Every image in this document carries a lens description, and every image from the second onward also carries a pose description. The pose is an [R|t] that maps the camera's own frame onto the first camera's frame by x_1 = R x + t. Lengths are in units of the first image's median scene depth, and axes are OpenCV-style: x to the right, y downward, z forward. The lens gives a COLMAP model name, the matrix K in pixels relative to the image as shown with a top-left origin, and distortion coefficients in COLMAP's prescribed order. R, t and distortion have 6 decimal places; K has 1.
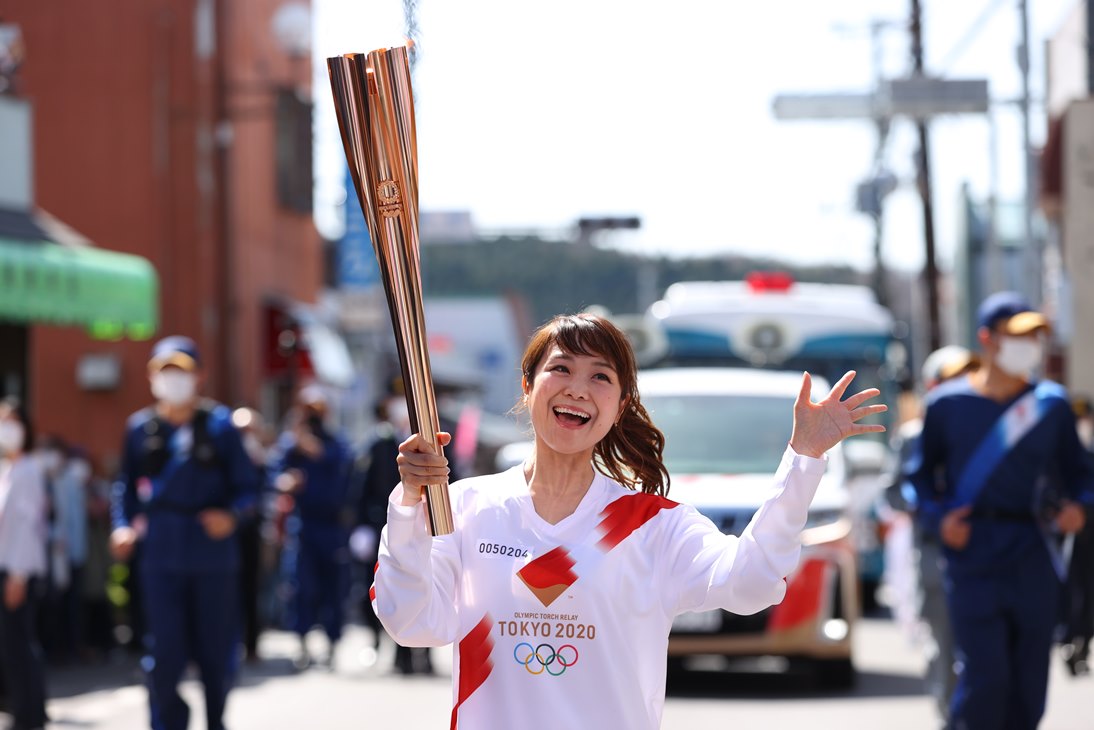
lens RADIAL K [[4084.2, 0, 547.0], [0, 4084.2, 365.0], [0, 0, 1]] dist [-0.017512, -0.494524]
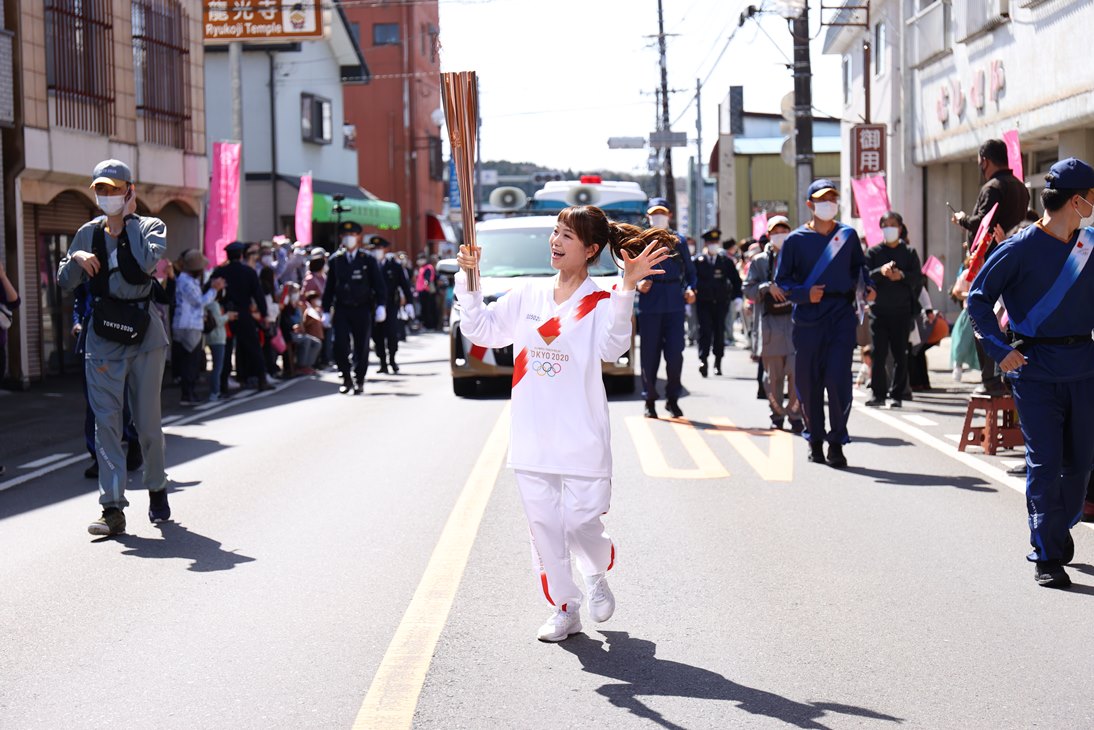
lens RADIAL K [[2198.5, 0, 547.0], [0, 2198.5, 365.0], [0, 0, 1]] dist [-0.010290, -0.007771]
pose [[0.999977, 0.000677, -0.006812, 0.024759], [-0.000272, 0.998239, 0.059321, -0.000725], [0.006840, -0.059318, 0.998216, -0.541633]]
